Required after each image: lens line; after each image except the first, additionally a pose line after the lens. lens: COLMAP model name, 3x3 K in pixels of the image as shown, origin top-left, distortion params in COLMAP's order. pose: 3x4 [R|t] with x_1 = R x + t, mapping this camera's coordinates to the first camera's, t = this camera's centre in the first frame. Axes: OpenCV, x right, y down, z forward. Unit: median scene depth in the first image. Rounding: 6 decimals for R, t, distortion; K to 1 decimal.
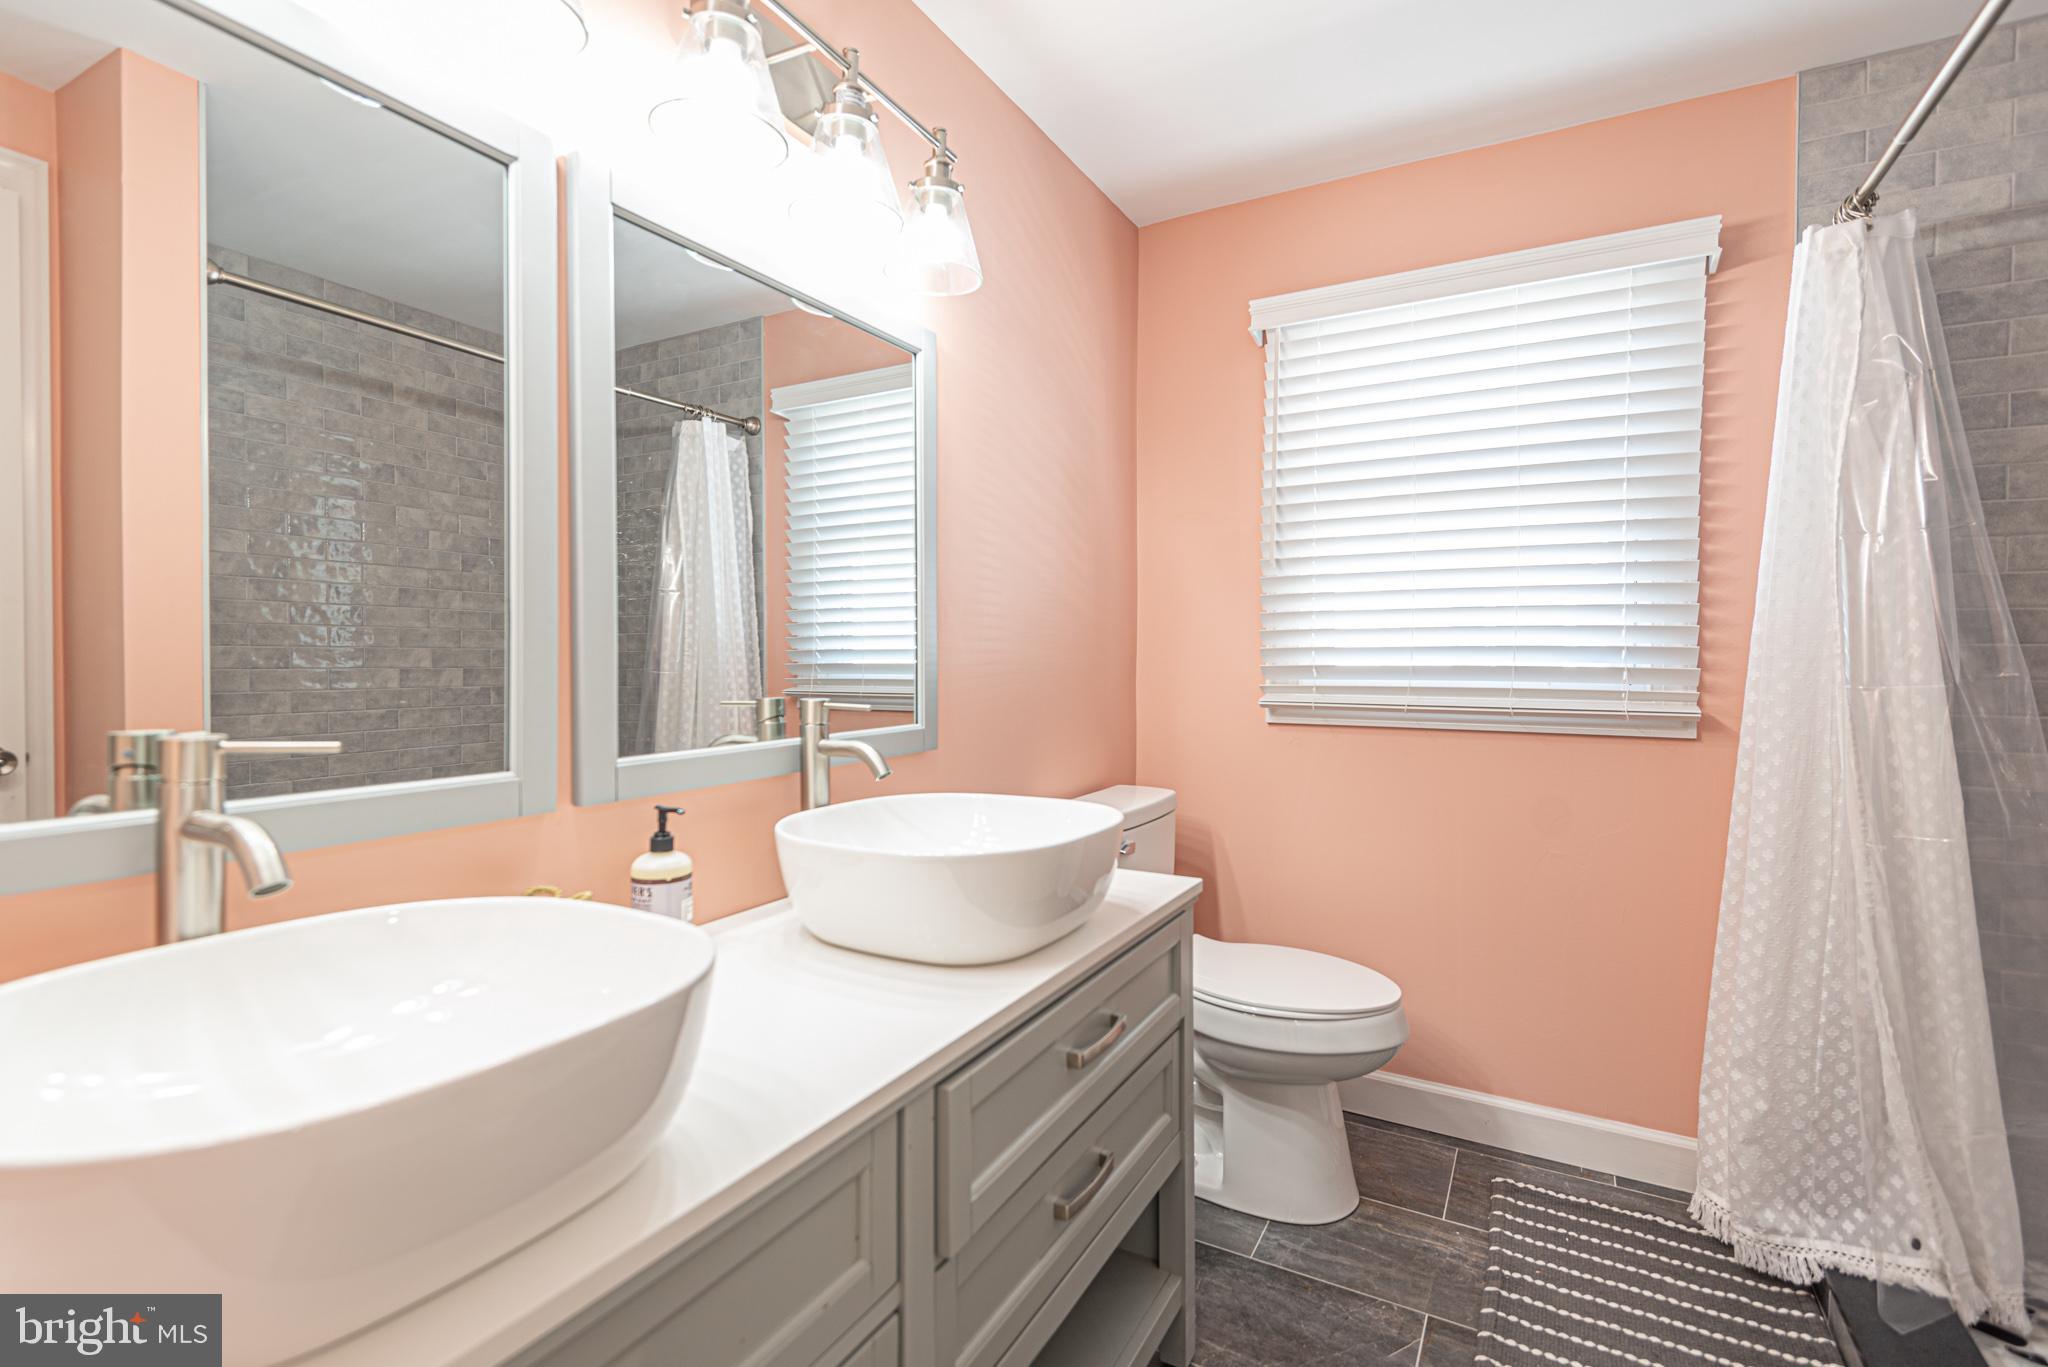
lens RADIAL K [[958.6, 0, 1022.3], [0, 958.6, 672.1], [0, 0, 1]] dist [0.036431, -0.019925]
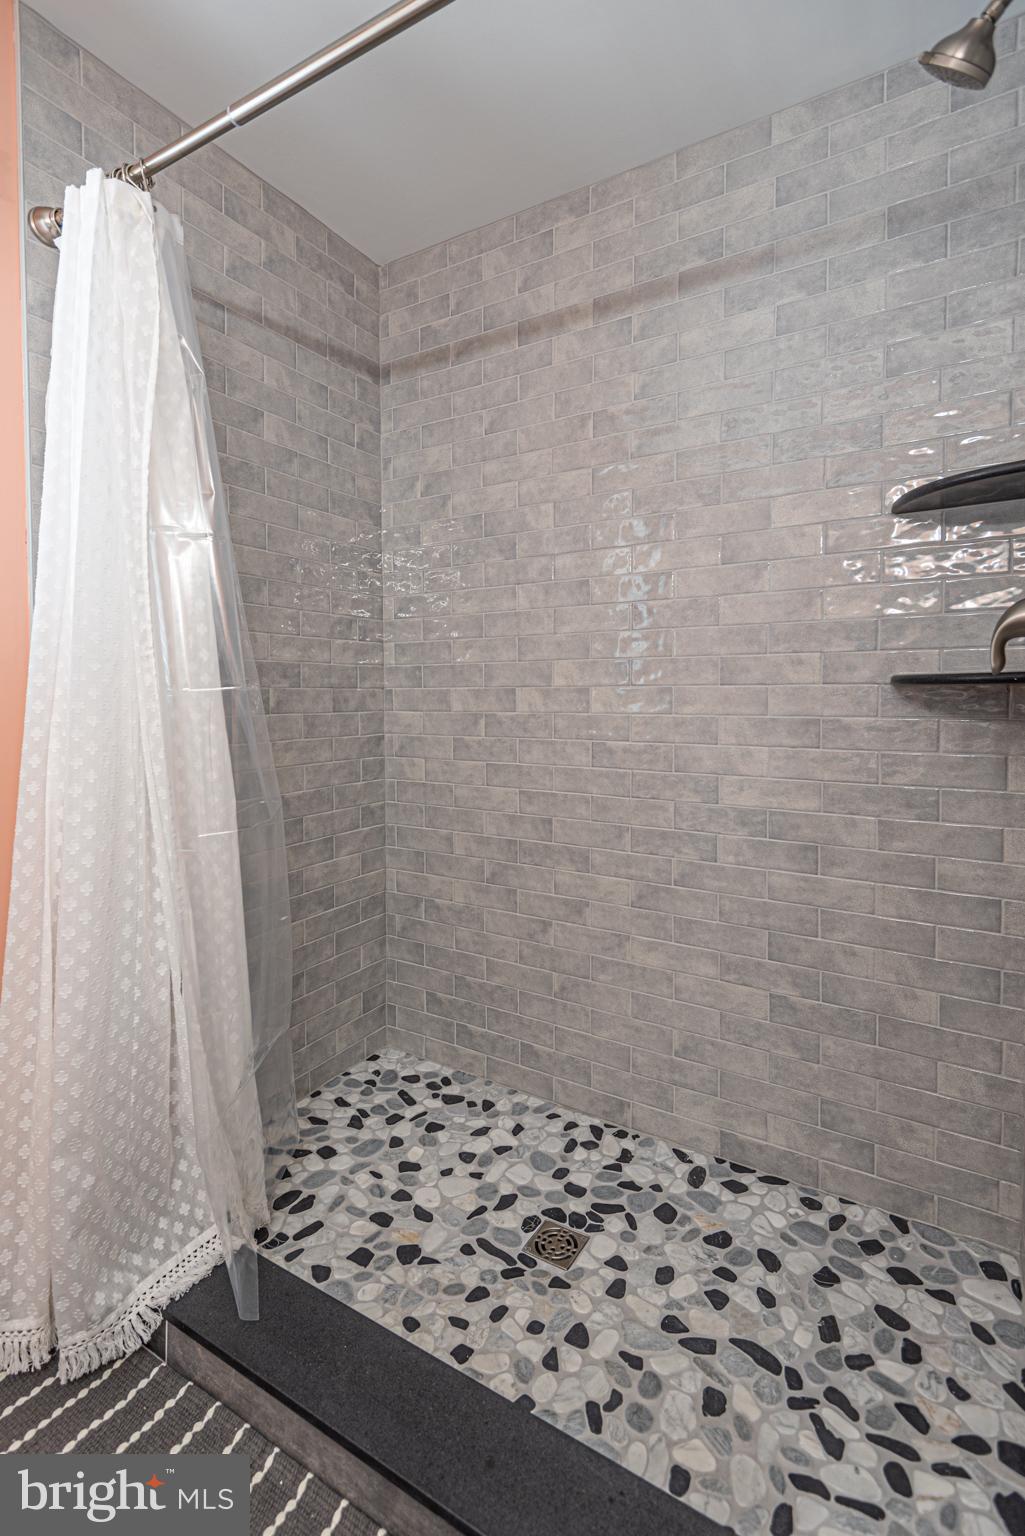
lens RADIAL K [[718.9, 0, 512.0], [0, 718.9, 705.8], [0, 0, 1]] dist [0.036431, -0.019925]
pose [[0.034751, -0.028147, 0.999000, 0.144178], [0.032593, 0.999104, 0.027016, 0.022473], [-0.998864, 0.031621, 0.035637, 0.602353]]
